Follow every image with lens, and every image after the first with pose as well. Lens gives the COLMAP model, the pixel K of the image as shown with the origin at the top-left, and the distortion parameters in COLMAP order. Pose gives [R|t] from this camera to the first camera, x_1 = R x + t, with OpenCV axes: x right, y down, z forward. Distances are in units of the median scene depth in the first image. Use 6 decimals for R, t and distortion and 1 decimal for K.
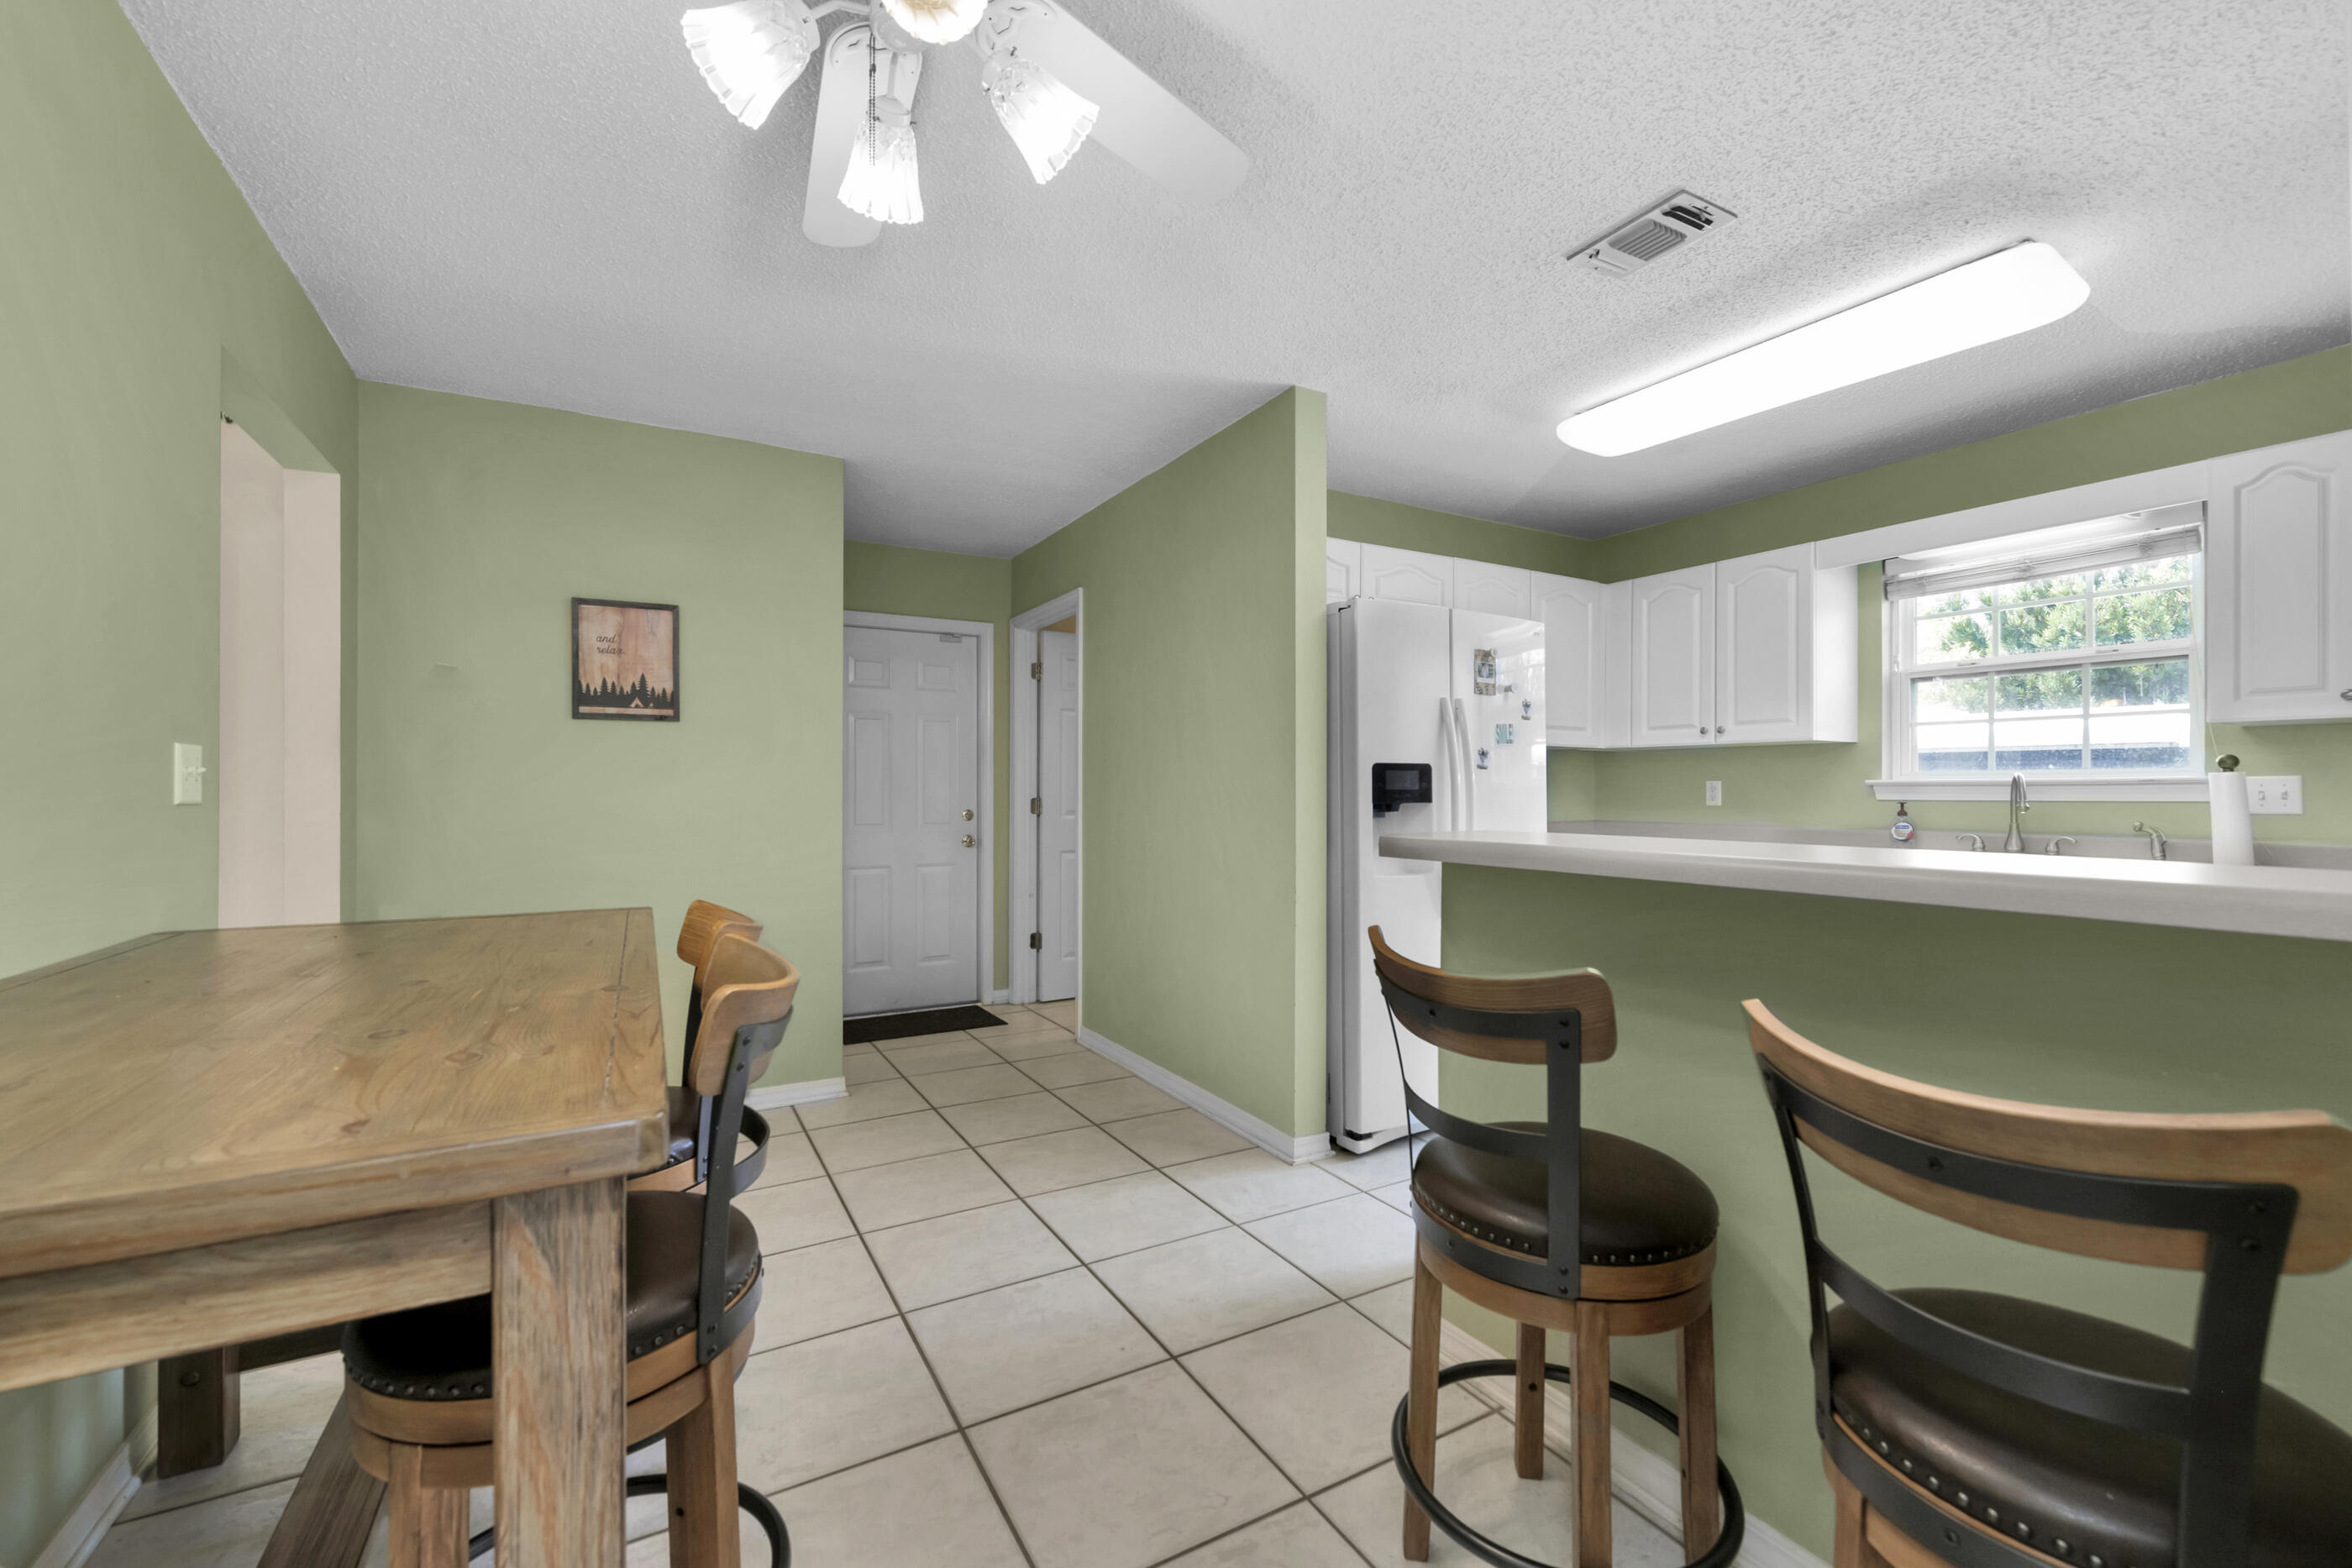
lens RADIAL K [[945.7, 0, 1193.8], [0, 945.7, 785.3], [0, 0, 1]] dist [-0.002144, -0.003033]
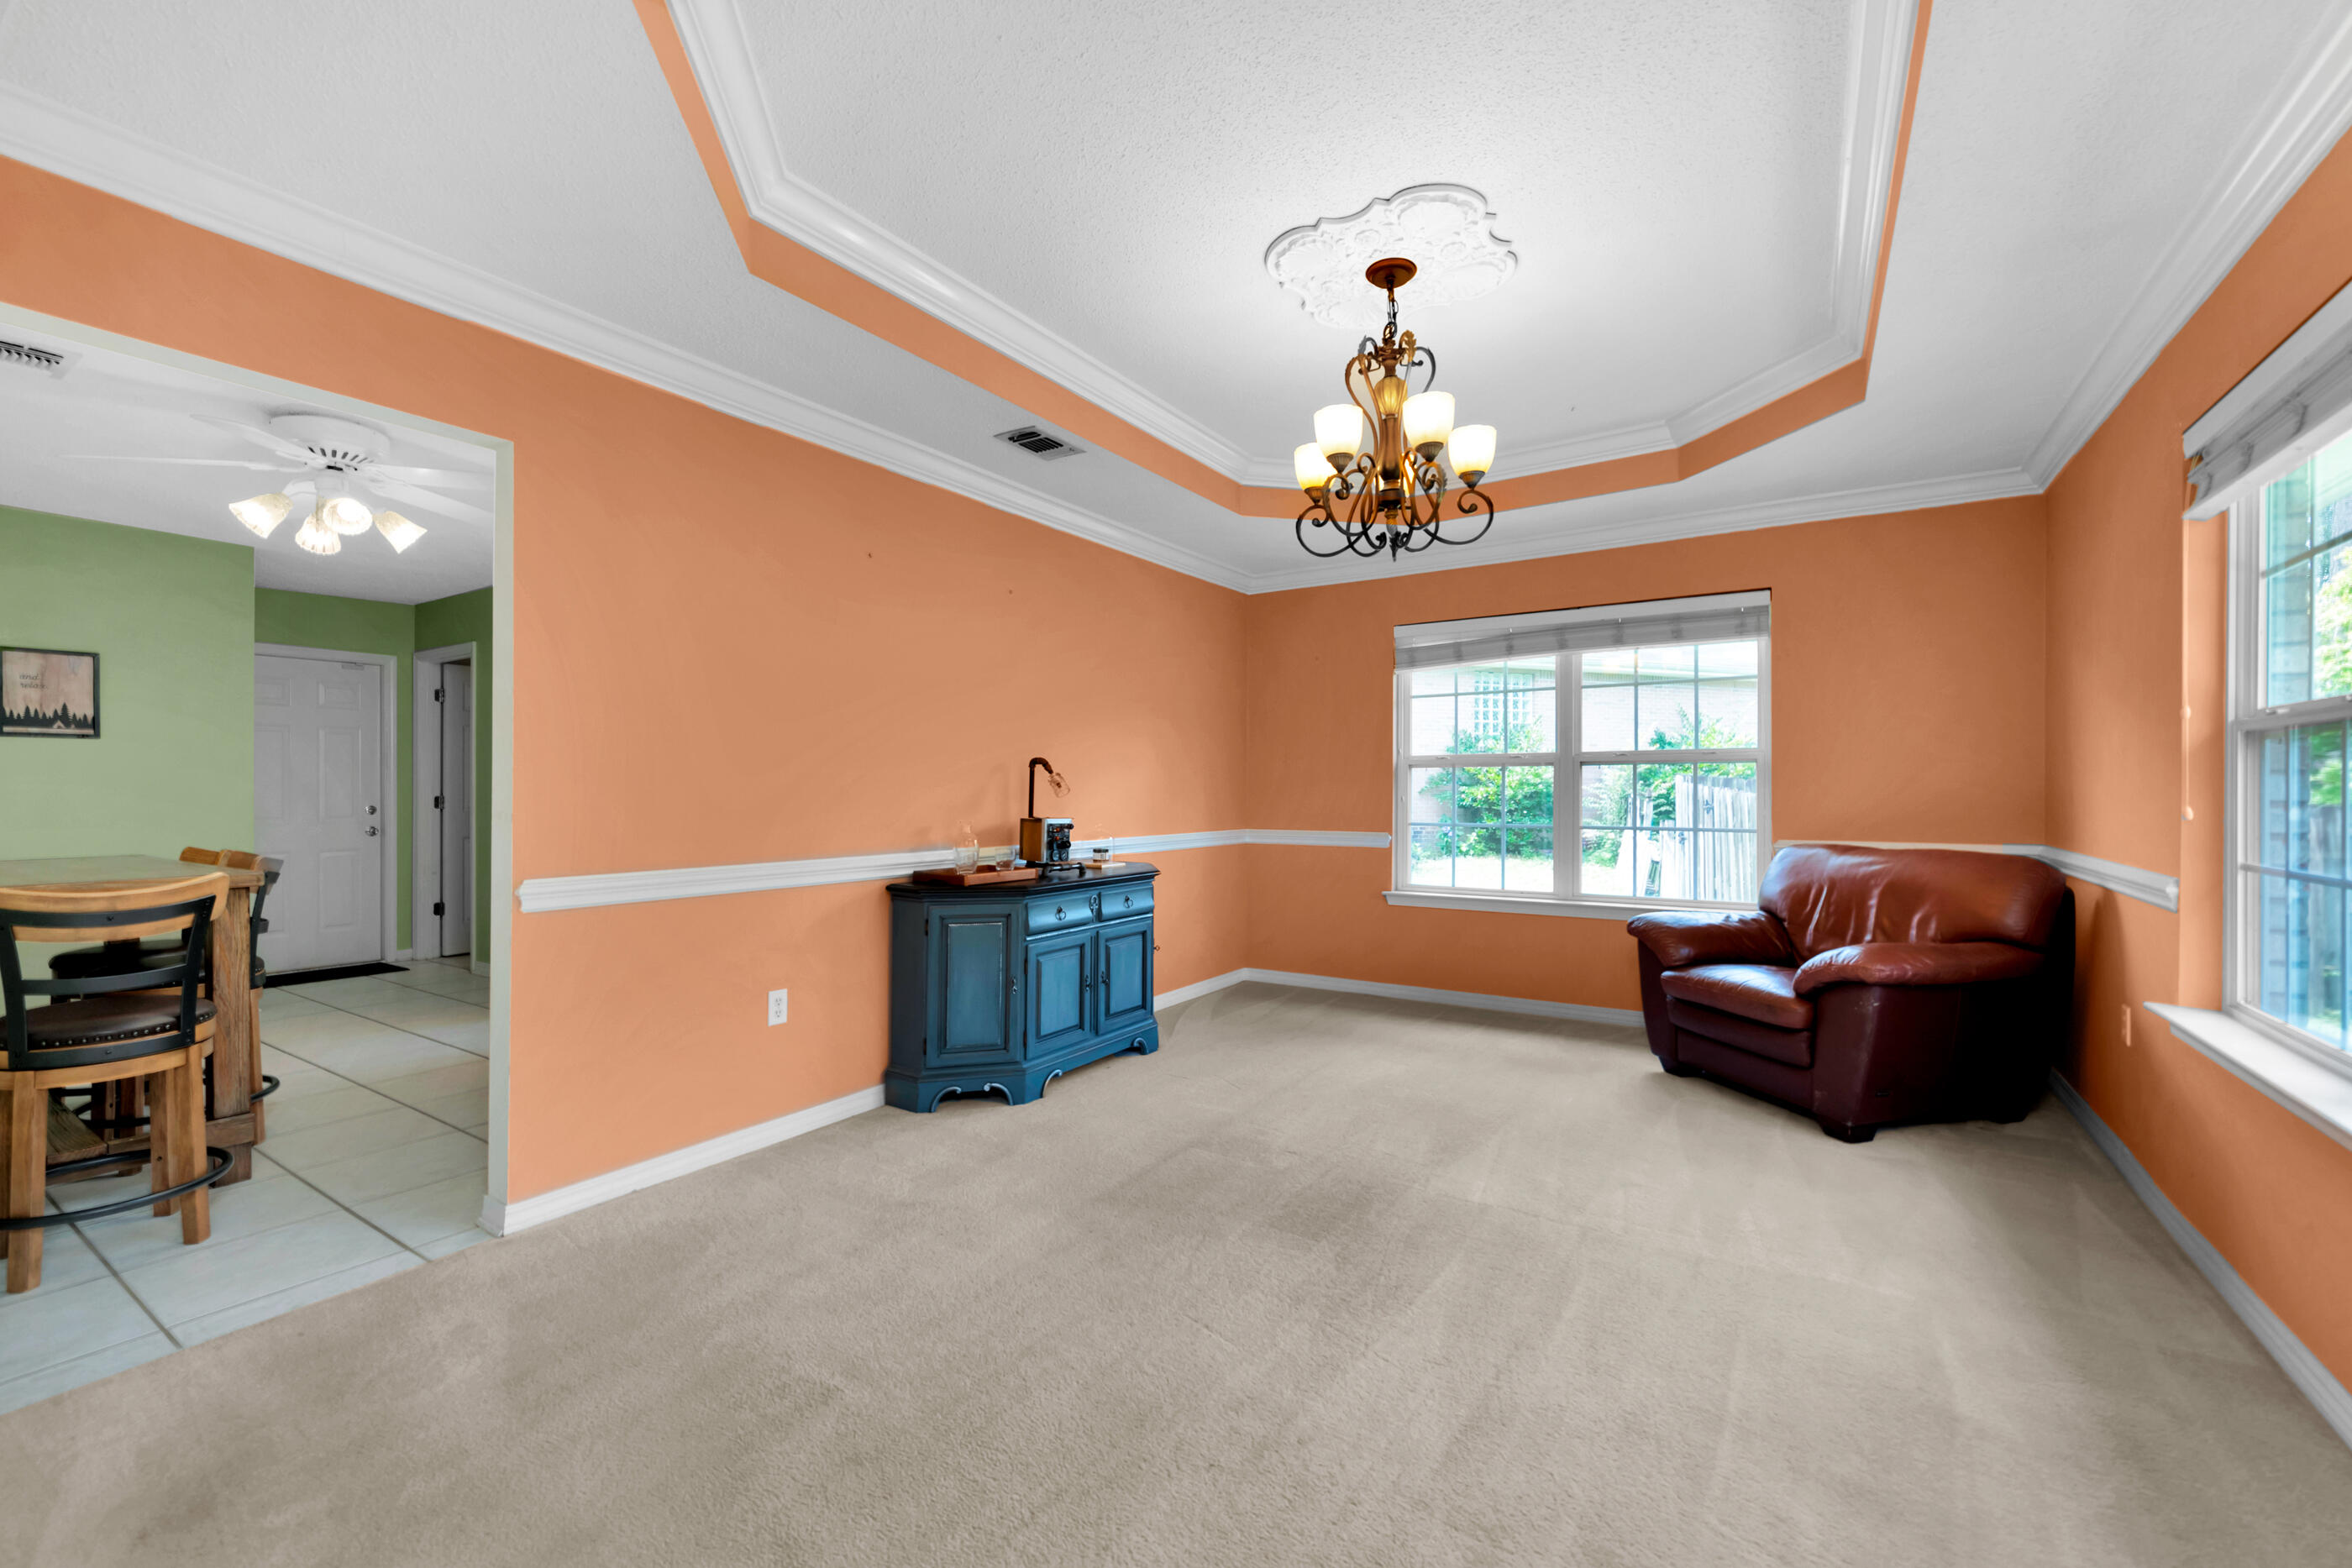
lens RADIAL K [[945.7, 0, 1178.6], [0, 945.7, 790.0], [0, 0, 1]] dist [-0.002144, -0.003033]
pose [[0.891823, -0.000956, 0.452384, 0.227214], [-0.001418, 0.999987, 0.004908, -0.002586], [-0.452383, -0.005019, 0.891810, -0.904481]]
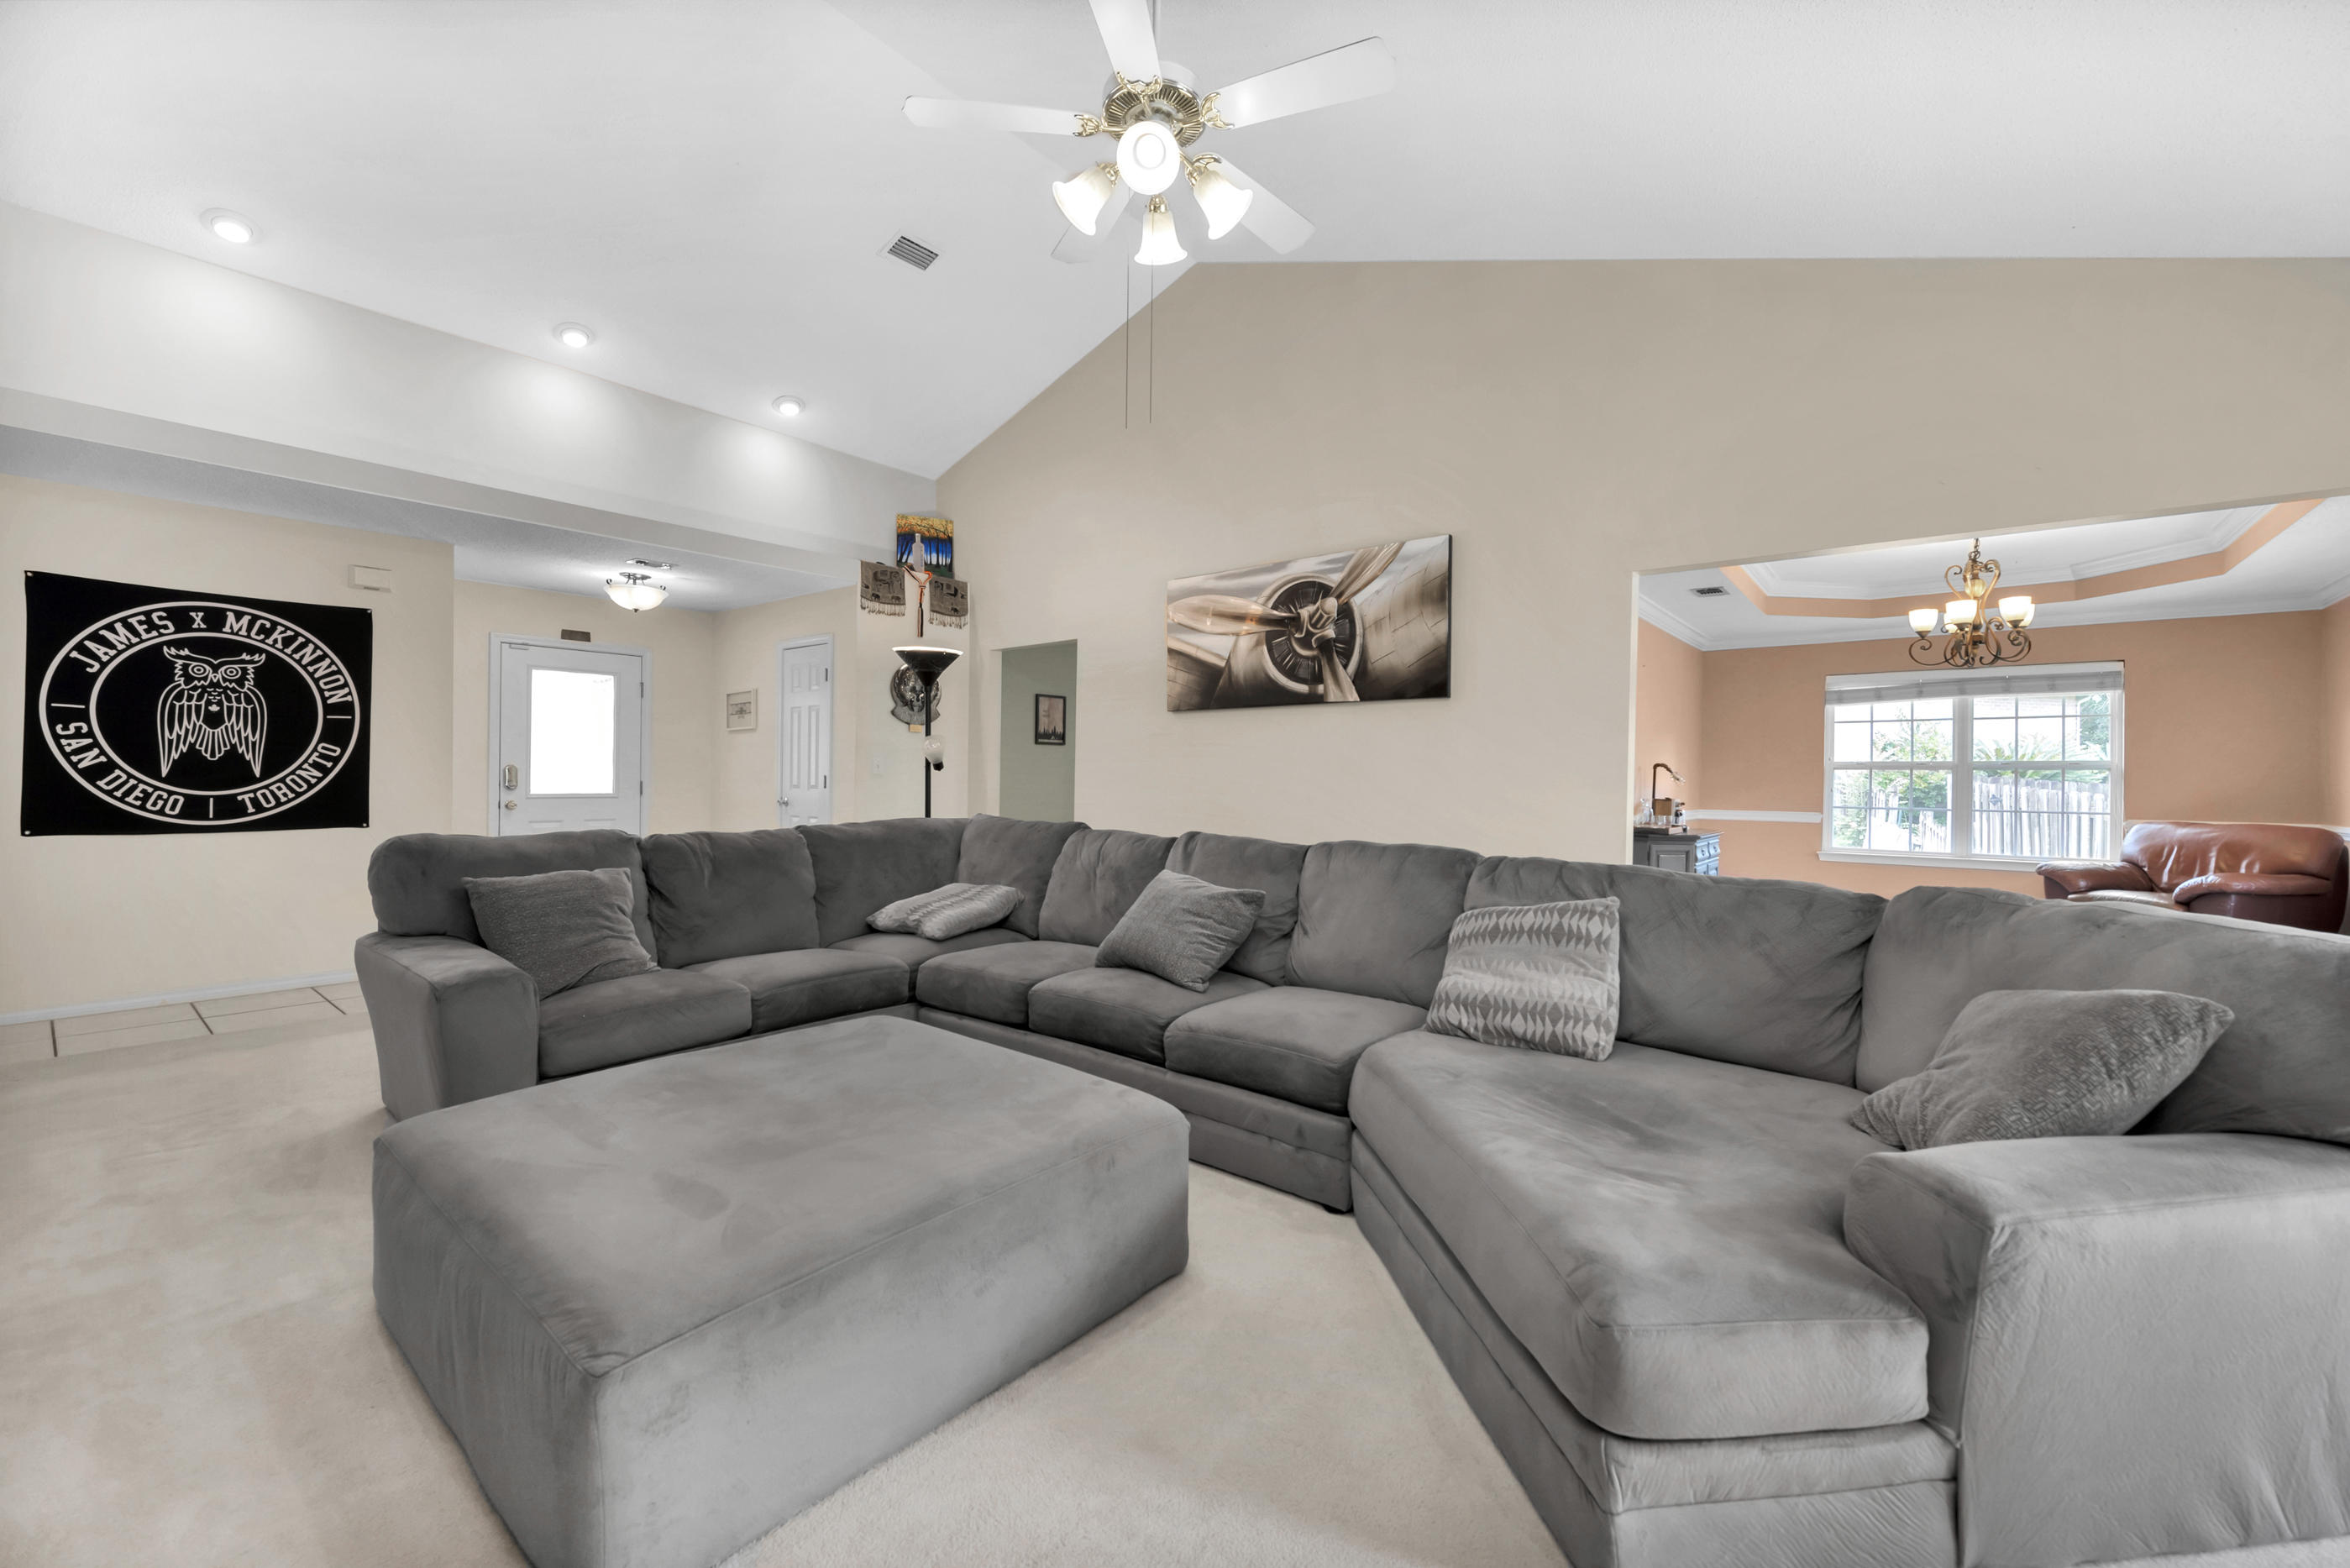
lens RADIAL K [[944.9, 0, 1154.0], [0, 944.9, 775.4], [0, 0, 1]] dist [-0.002144, -0.003033]
pose [[0.936845, 0.011564, 0.349553, -1.168487], [-0.013036, 0.999913, 0.001859, -0.000754], [-0.349501, -0.006299, 0.936915, -1.297435]]
